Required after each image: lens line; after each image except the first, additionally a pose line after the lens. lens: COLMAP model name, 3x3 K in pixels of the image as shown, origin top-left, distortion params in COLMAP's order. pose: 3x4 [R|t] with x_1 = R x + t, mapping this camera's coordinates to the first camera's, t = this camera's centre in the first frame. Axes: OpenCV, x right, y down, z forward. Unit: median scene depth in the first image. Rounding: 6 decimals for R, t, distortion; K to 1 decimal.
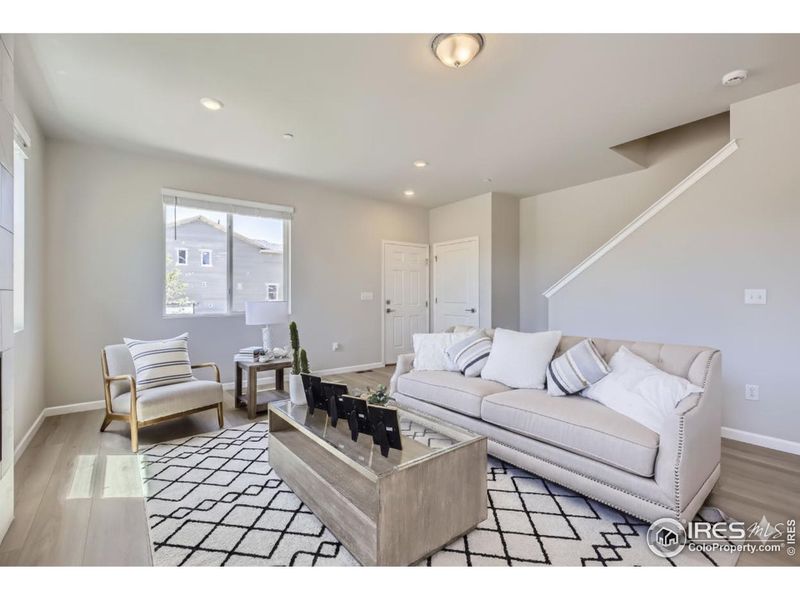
lens RADIAL K [[362.7, 0, 399.4], [0, 362.7, 296.2], [0, 0, 1]] dist [0.003408, 0.000331]
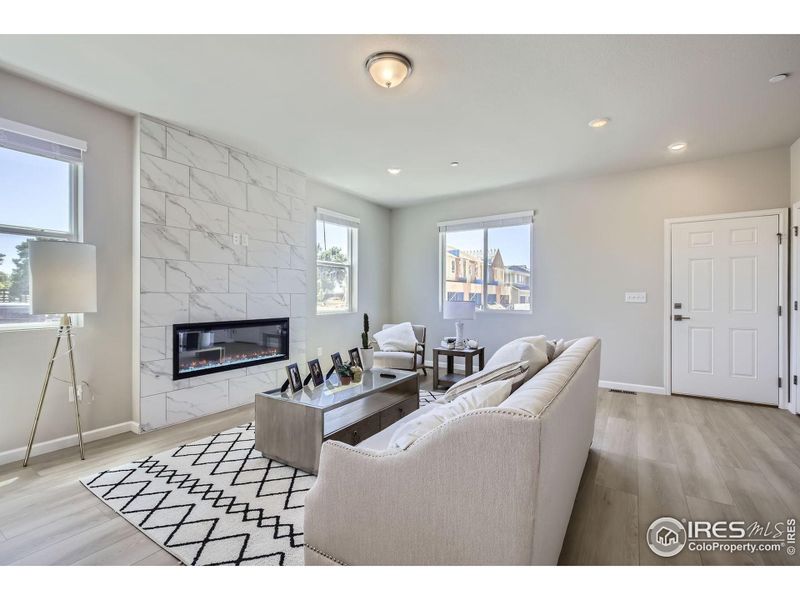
lens RADIAL K [[362.7, 0, 399.4], [0, 362.7, 296.2], [0, 0, 1]] dist [0.003408, 0.000331]
pose [[0.336846, 0.001715, -0.941558, 0.542505], [-0.003408, 0.999994, 0.000602, -0.001044], [0.941554, 0.003006, 0.336849, 0.296695]]
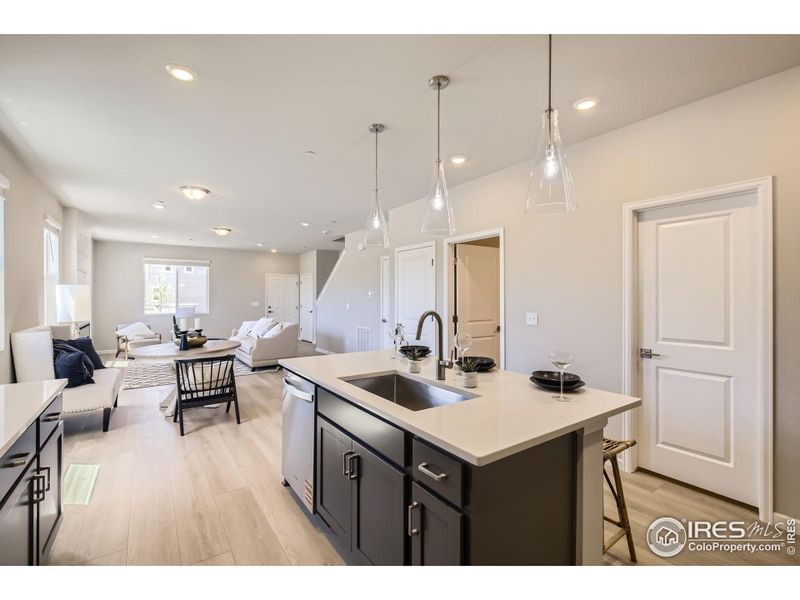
lens RADIAL K [[362.7, 0, 399.4], [0, 362.7, 296.2], [0, 0, 1]] dist [0.003408, 0.000331]
pose [[0.999192, 0.000324, -0.040202, 0.835149], [-0.000423, 0.999997, -0.002455, -0.042588], [0.040201, 0.002470, 0.999189, -0.969938]]
